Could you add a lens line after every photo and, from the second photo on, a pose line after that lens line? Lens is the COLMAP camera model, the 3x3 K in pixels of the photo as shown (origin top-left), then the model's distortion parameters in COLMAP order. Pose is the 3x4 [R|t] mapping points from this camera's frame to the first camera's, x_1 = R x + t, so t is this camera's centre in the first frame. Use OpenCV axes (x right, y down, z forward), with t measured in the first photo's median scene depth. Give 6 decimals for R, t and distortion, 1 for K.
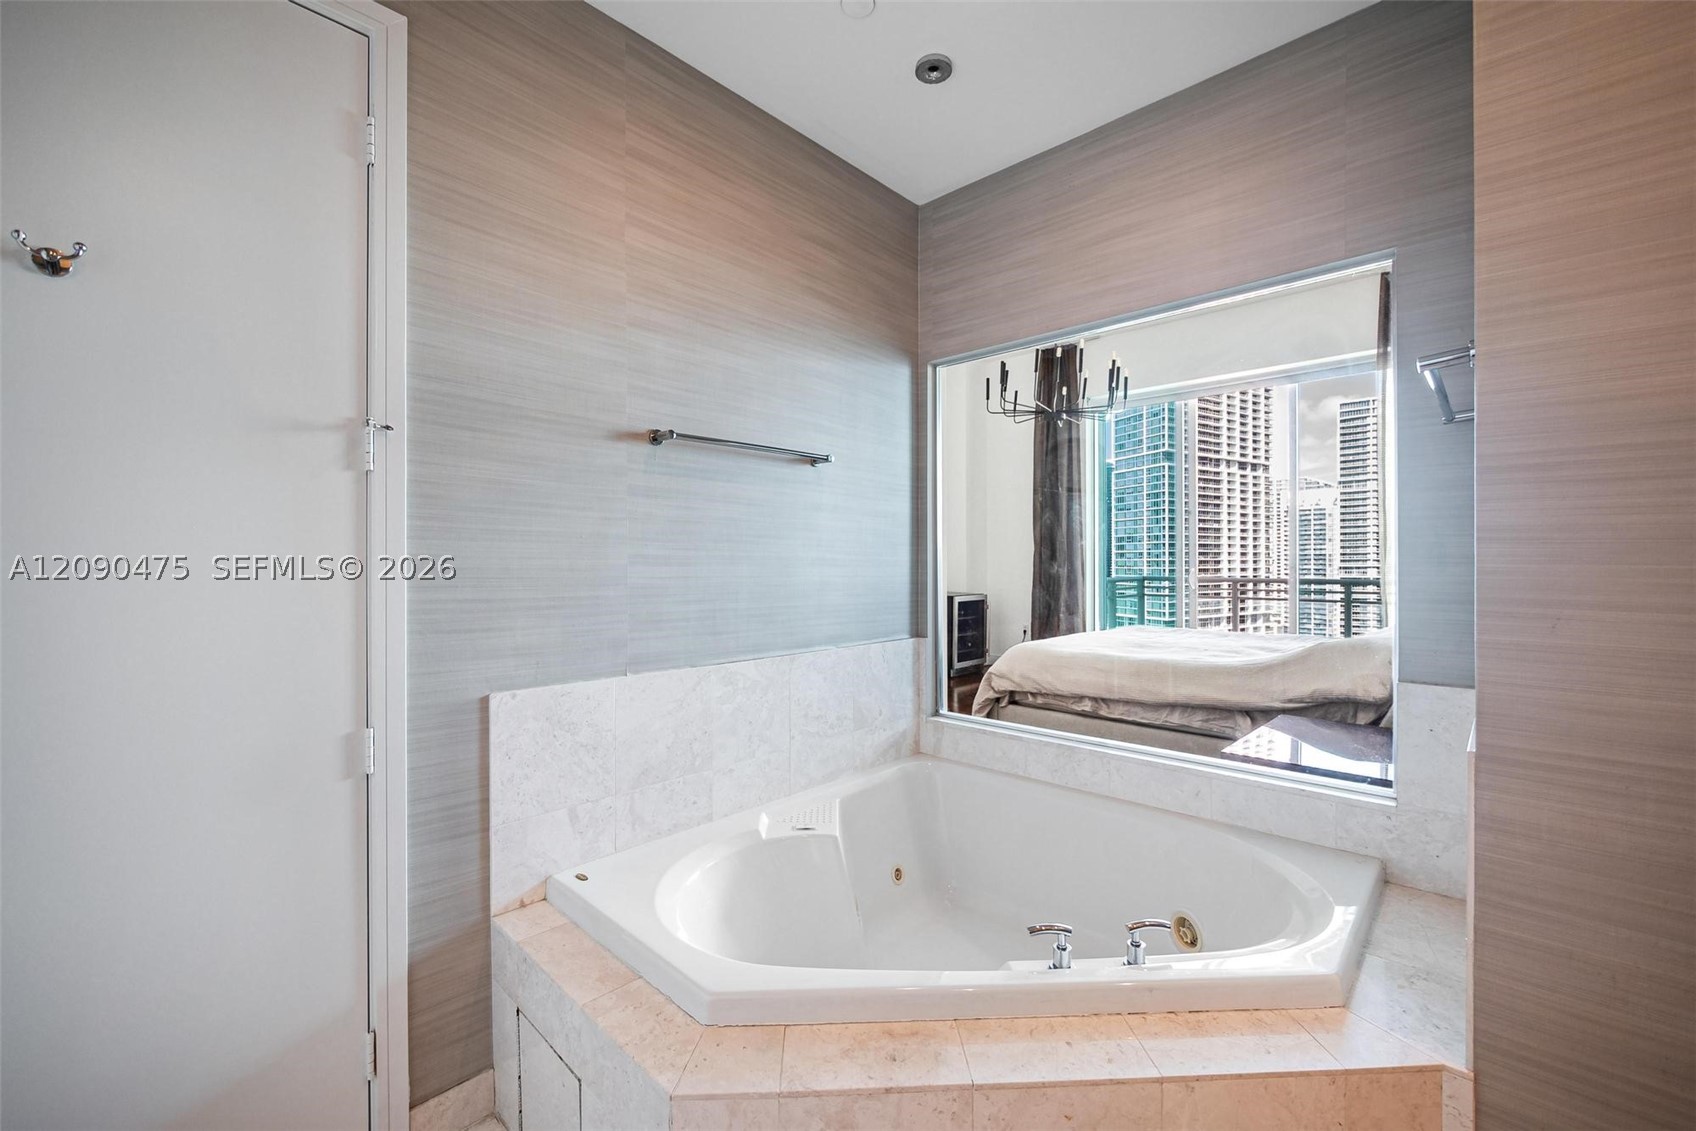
lens RADIAL K [[685.9, 0, 848.0], [0, 685.9, 565.5], [0, 0, 1]] dist [0.001129, 0.000279]
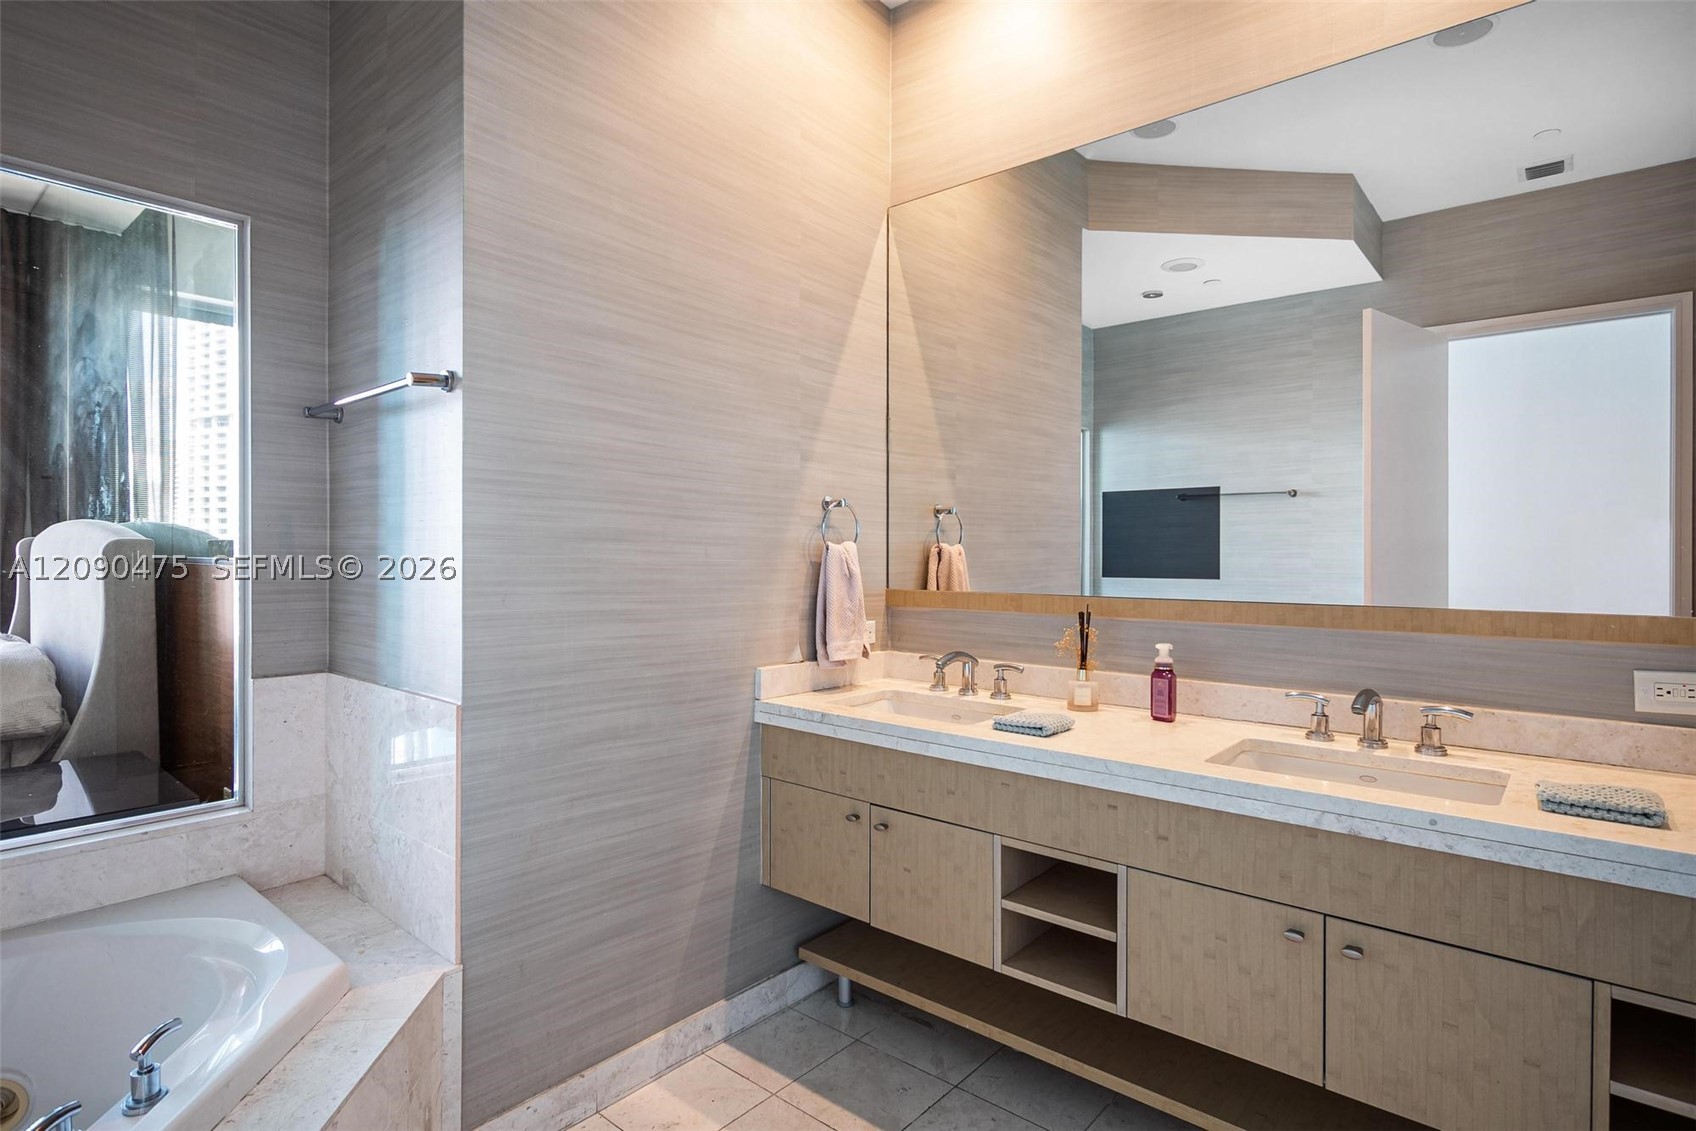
lens RADIAL K [[911.5, 0, 848.0], [0, 911.5, 565.5], [0, 0, 1]] dist [0.004265, 0.000629]
pose [[-0.035131, -0.014604, 0.999276, -0.492347], [0.000012, 0.999893, 0.014613, -0.003930], [-0.999383, 0.000526, -0.035127, 0.236457]]
